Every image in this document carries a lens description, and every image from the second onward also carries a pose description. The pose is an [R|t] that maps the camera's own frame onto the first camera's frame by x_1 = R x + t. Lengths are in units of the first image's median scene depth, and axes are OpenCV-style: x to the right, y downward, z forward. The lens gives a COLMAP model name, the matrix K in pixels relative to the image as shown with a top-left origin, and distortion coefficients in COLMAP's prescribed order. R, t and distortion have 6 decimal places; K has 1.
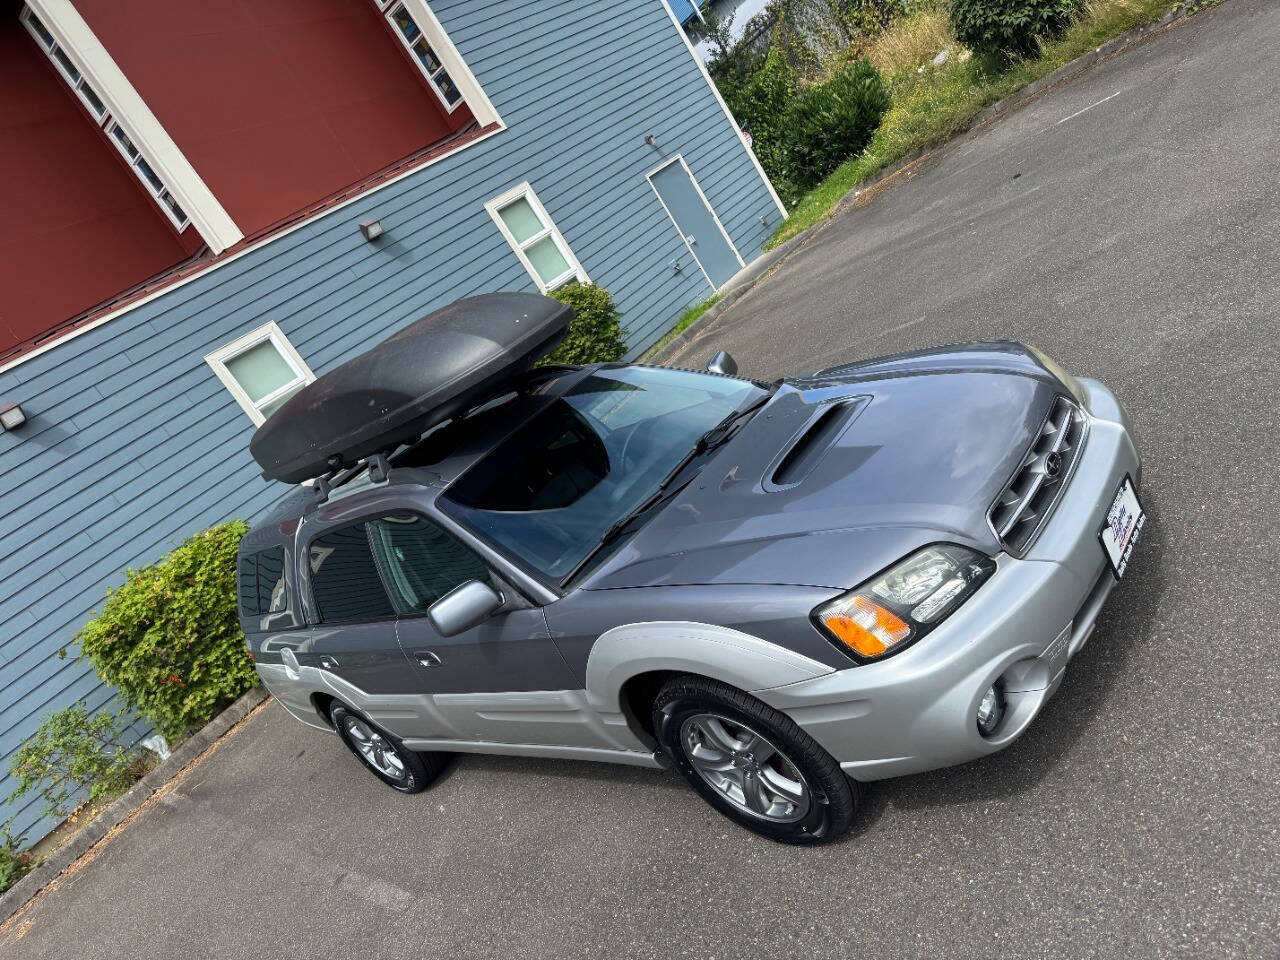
lens RADIAL K [[901.1, 0, 642.6], [0, 901.1, 489.3], [0, 0, 1]] dist [0.040359, -0.051834]
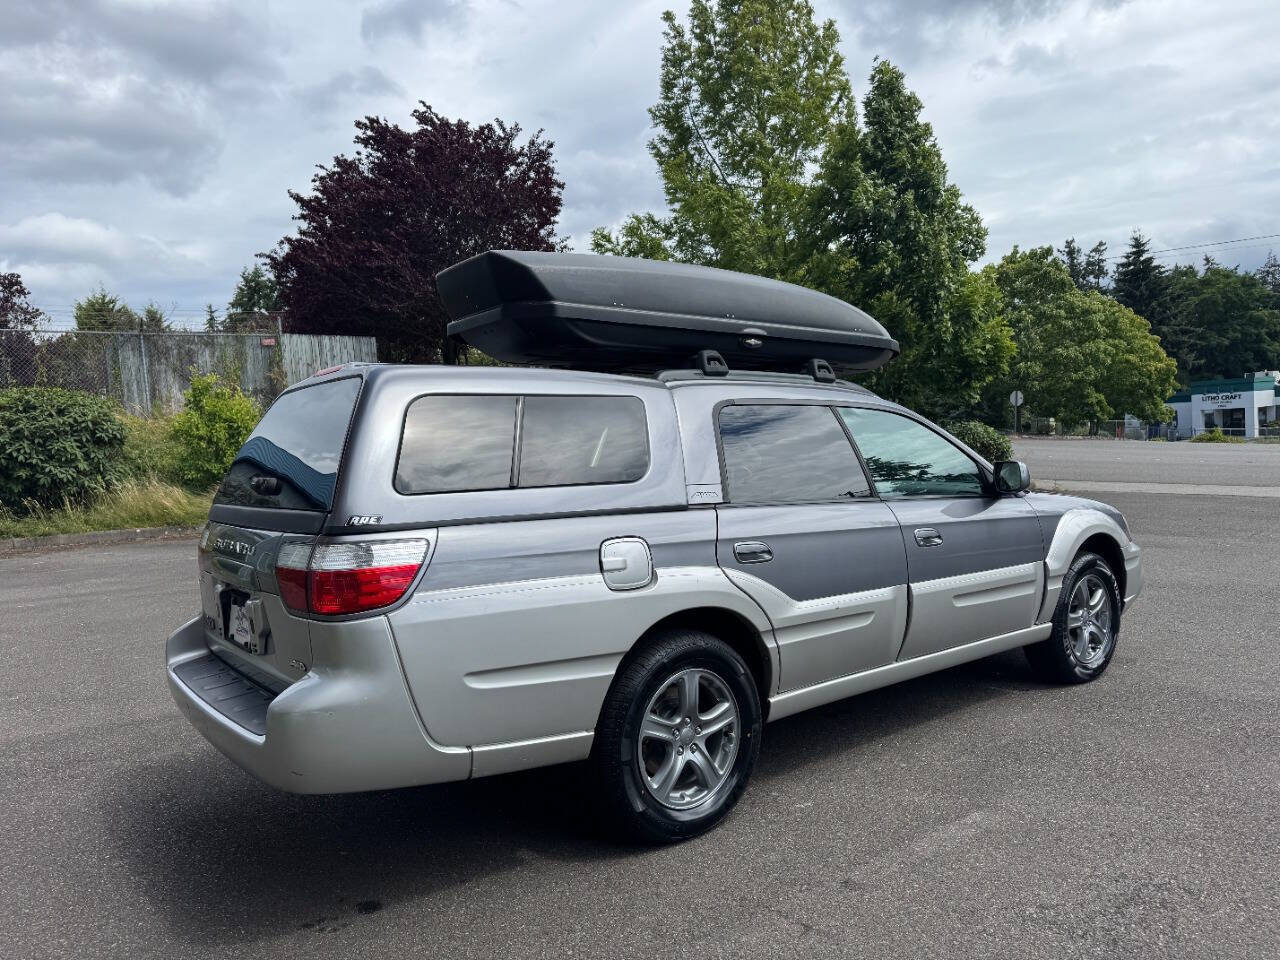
lens RADIAL K [[901.1, 0, 620.2], [0, 901.1, 484.2], [0, 0, 1]] dist [0.040359, -0.051834]
pose [[0.197305, 0.490059, 0.849066, -0.427314], [0.212378, 0.824157, -0.525034, 0.213339], [-0.957061, 0.283915, 0.058532, 0.447142]]
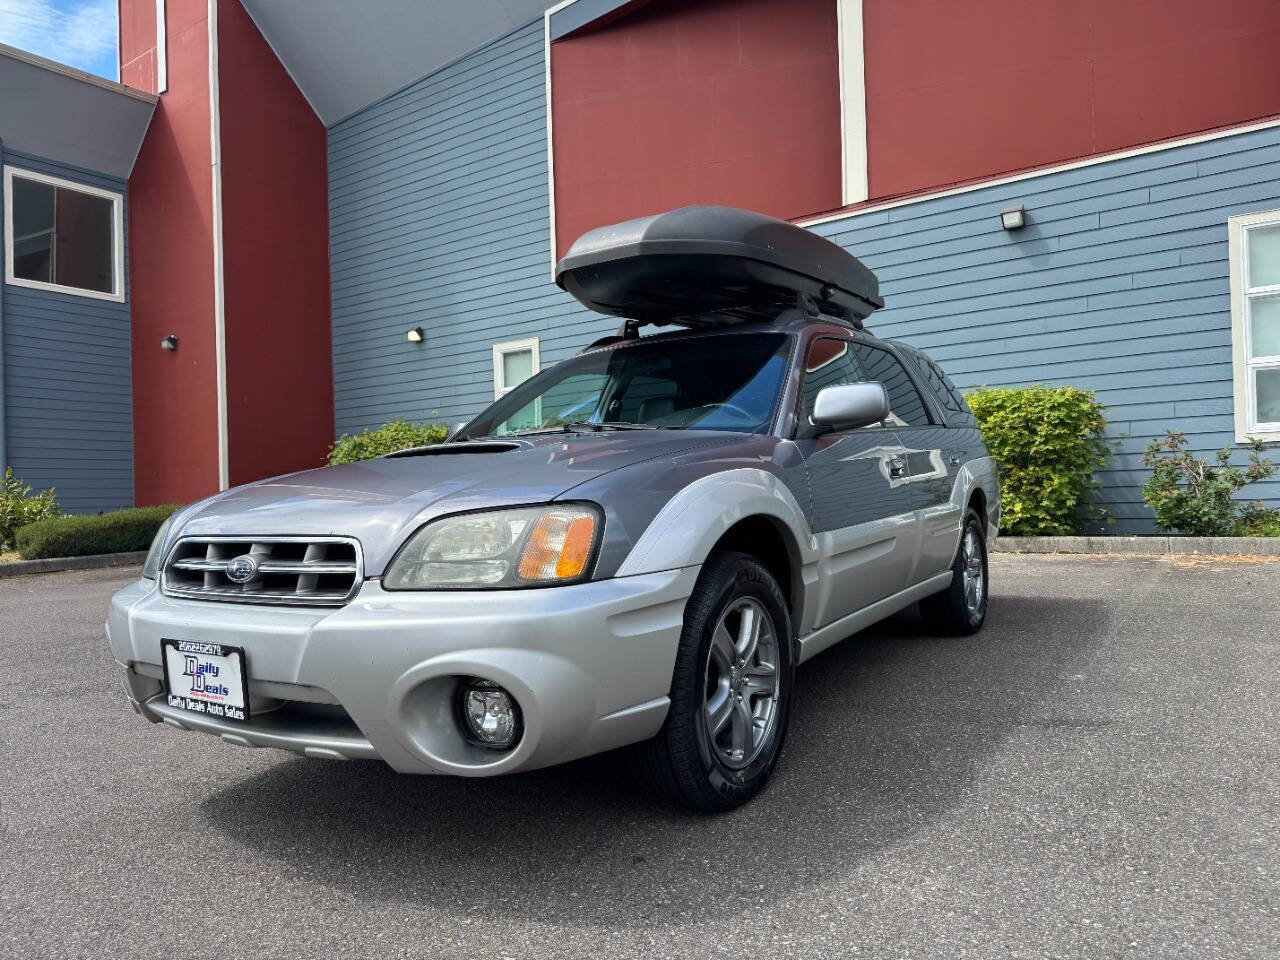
lens RADIAL K [[901.1, 0, 629.3], [0, 901.1, 493.4], [0, 0, 1]] dist [0.040359, -0.051834]
pose [[0.146932, 0.530381, -0.834930, 0.285708], [-0.324024, 0.823325, 0.465987, -0.143855], [0.934569, 0.202069, 0.292829, 0.266284]]
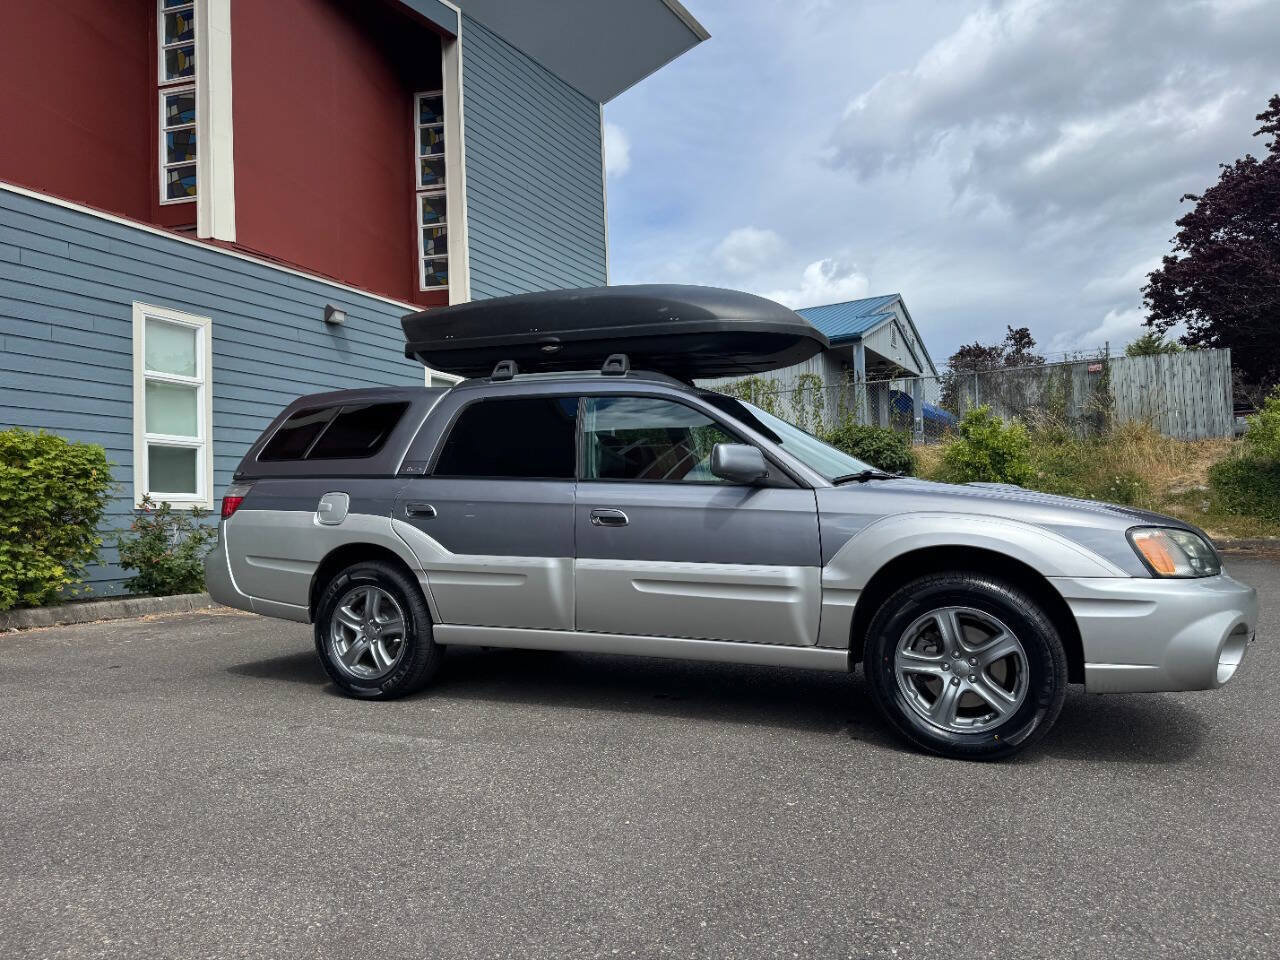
lens RADIAL K [[901.1, 0, 640.5], [0, 901.1, 485.2], [0, 0, 1]] dist [0.040359, -0.051834]
pose [[0.817774, 0.529623, 0.225267, -0.165614], [-0.394712, 0.800949, -0.450202, 0.217957], [-0.418865, 0.279248, 0.864044, 0.028859]]
